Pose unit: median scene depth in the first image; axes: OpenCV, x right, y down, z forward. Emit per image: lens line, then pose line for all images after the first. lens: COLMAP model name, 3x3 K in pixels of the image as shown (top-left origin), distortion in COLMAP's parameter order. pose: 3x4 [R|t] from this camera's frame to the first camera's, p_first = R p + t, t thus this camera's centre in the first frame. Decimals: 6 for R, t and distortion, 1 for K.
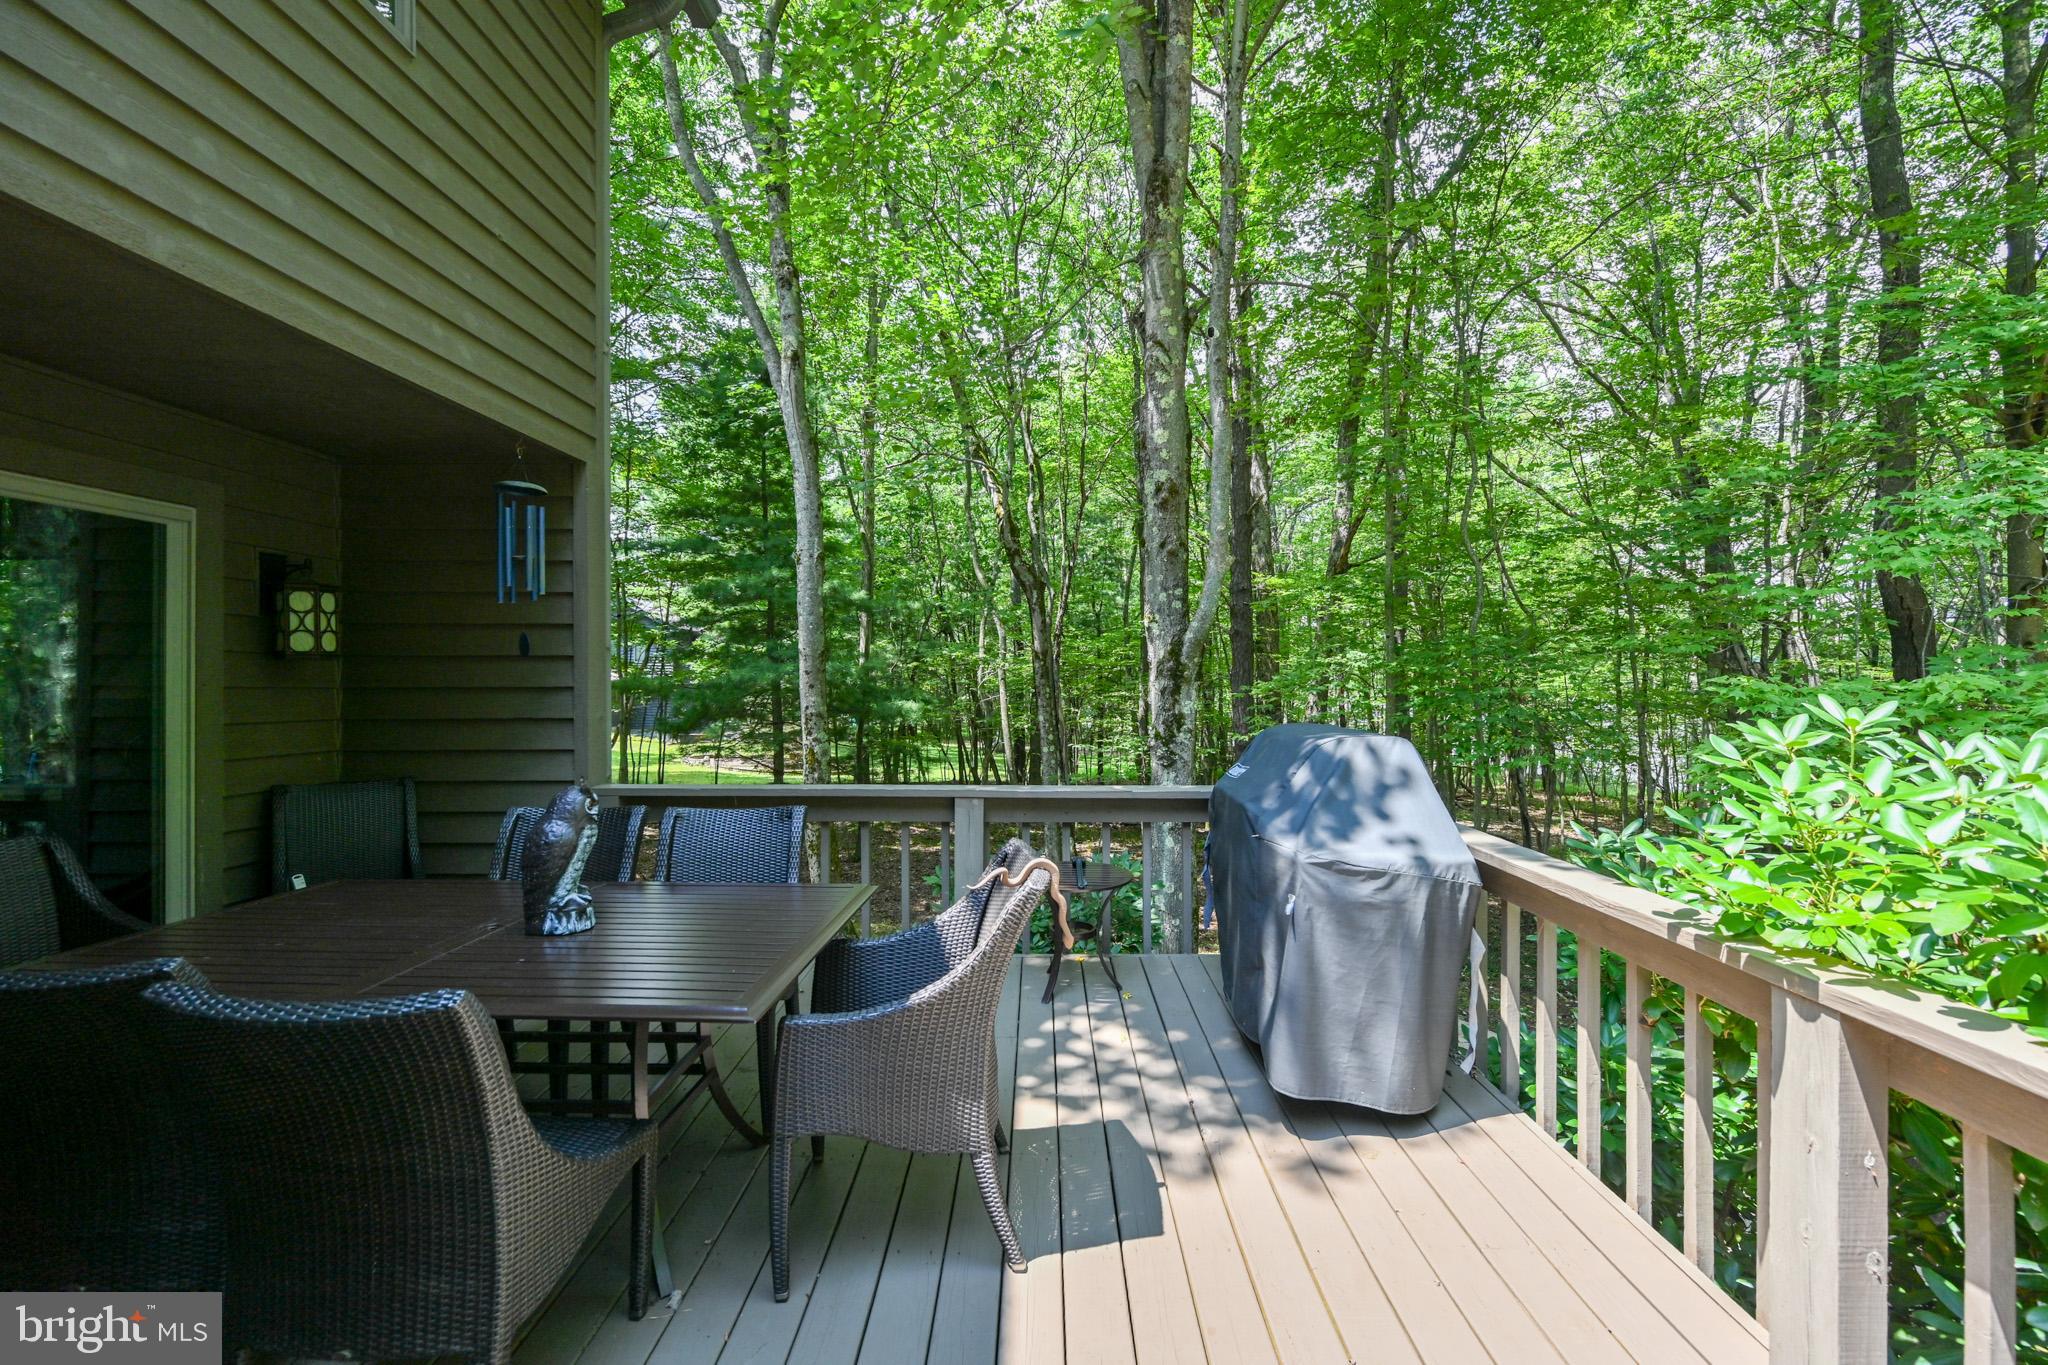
lens RADIAL K [[819.2, 0, 1024.0], [0, 819.2, 682.5], [0, 0, 1]] dist [-0.000222, -0.000004]
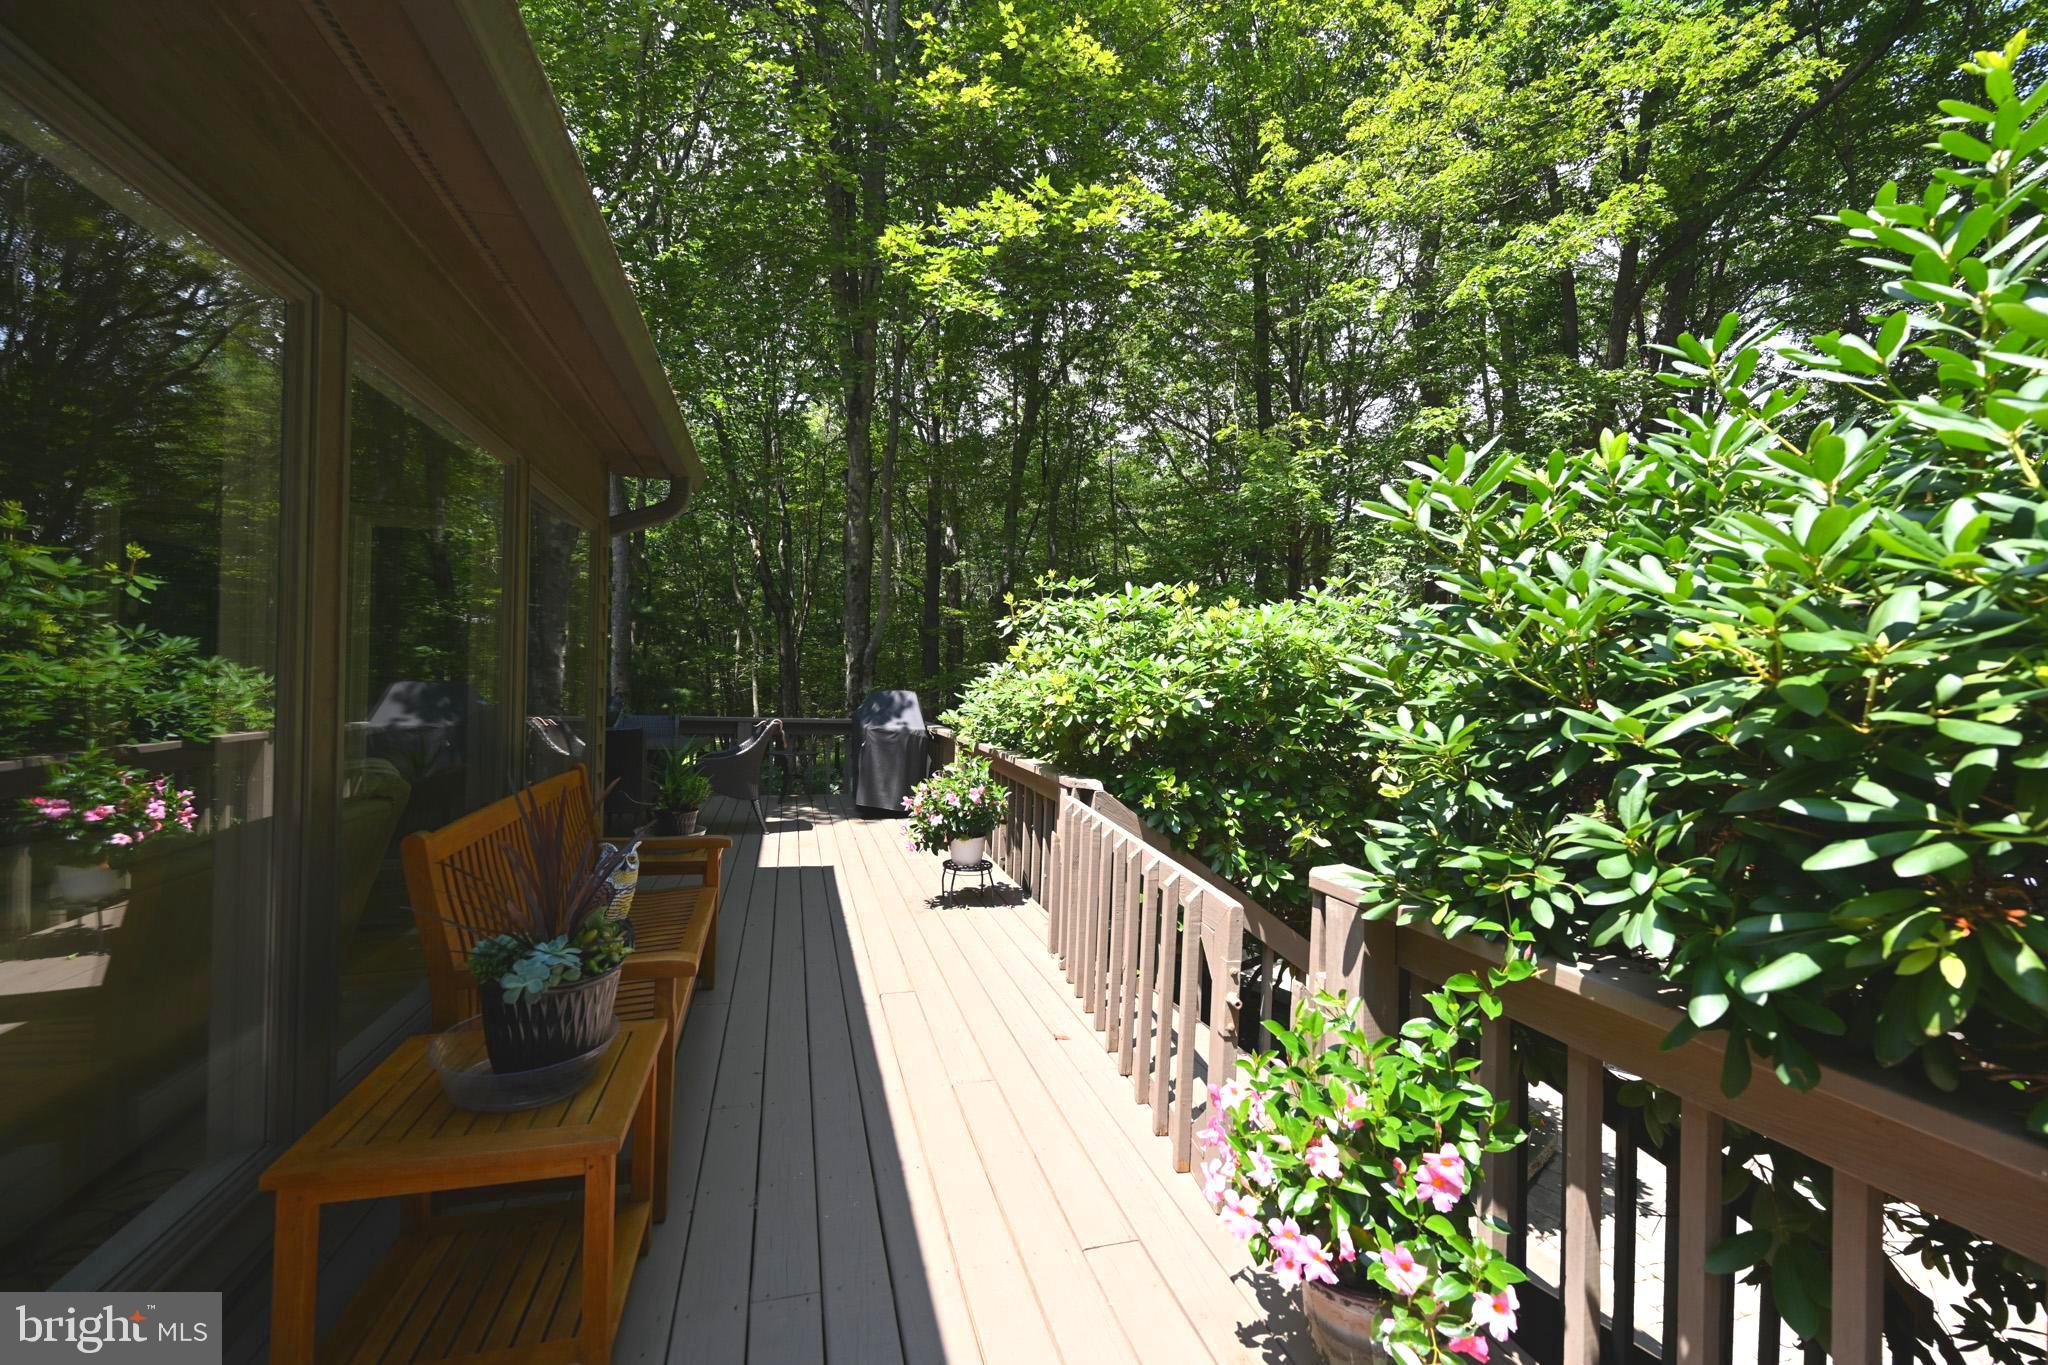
lens RADIAL K [[819.2, 0, 1024.0], [0, 819.2, 682.5], [0, 0, 1]] dist [-0.000222, -0.000004]
pose [[0.955672, 0.025607, 0.293319, 0.000901], [-0.022411, 0.999647, -0.014253, 0.091310], [-0.293580, 0.007047, 0.955909, -2.323481]]
